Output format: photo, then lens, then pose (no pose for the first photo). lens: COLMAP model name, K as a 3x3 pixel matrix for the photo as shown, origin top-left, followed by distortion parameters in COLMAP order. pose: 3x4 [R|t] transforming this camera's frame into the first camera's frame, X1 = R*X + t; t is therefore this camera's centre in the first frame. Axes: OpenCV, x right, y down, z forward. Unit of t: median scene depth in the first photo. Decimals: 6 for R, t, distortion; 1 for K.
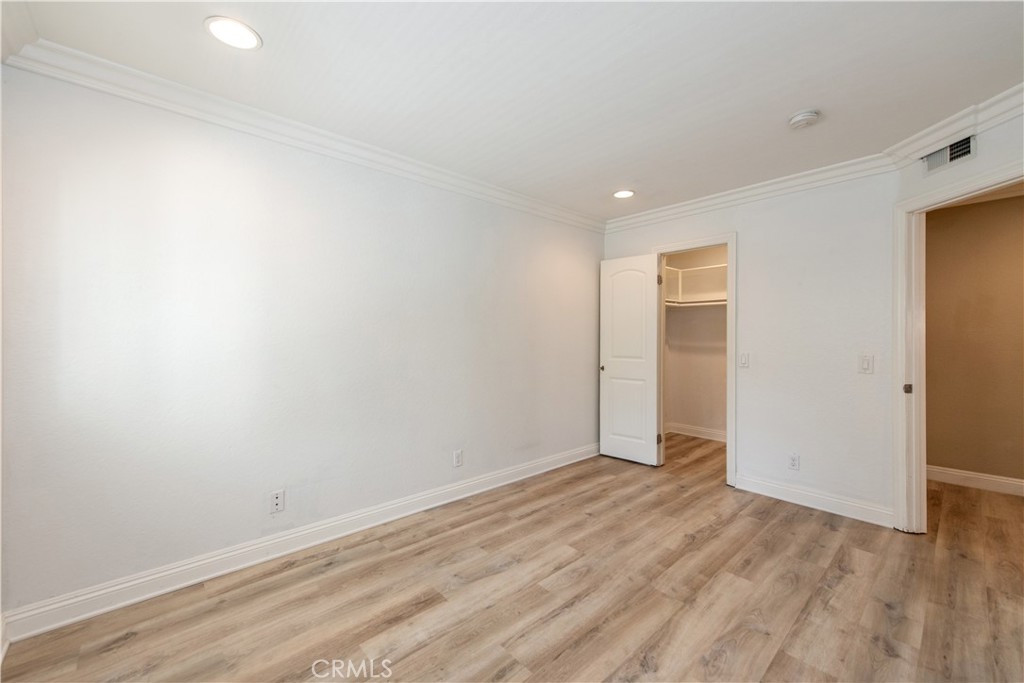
lens RADIAL K [[409.1, 0, 518.1], [0, 409.1, 339.0], [0, 0, 1]] dist [0.002688, -0.000460]
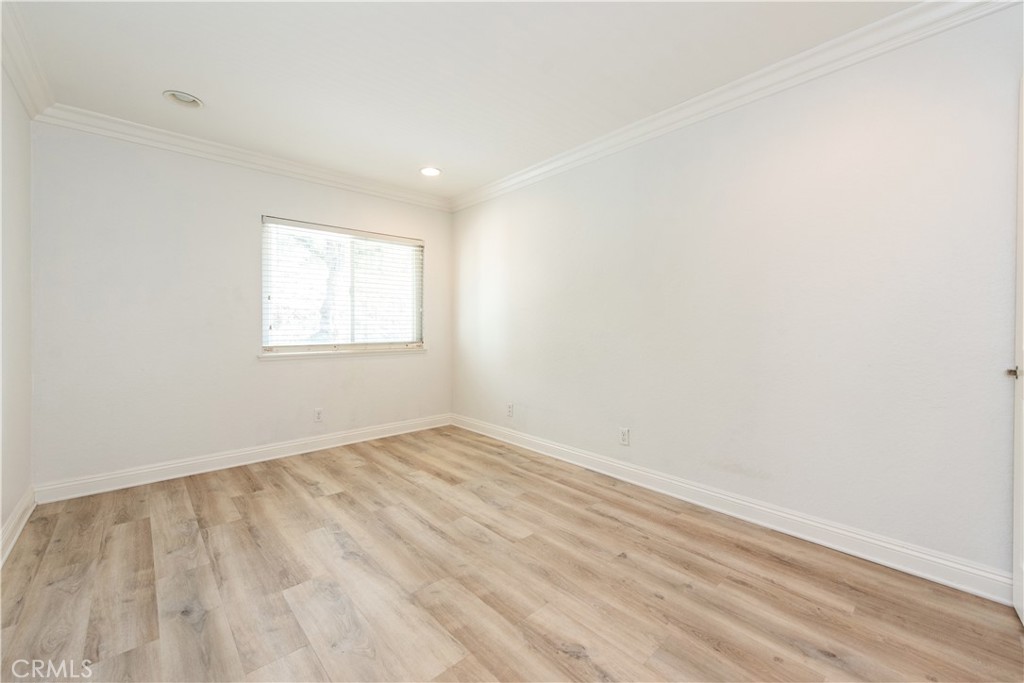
lens RADIAL K [[409.1, 0, 517.2], [0, 409.1, 336.1], [0, 0, 1]] dist [0.002688, -0.000460]
pose [[0.010939, 0.026756, -0.999582, 1.018704], [-0.012431, 0.999568, 0.026620, 0.052448], [0.999863, 0.012134, 0.011267, 0.970299]]
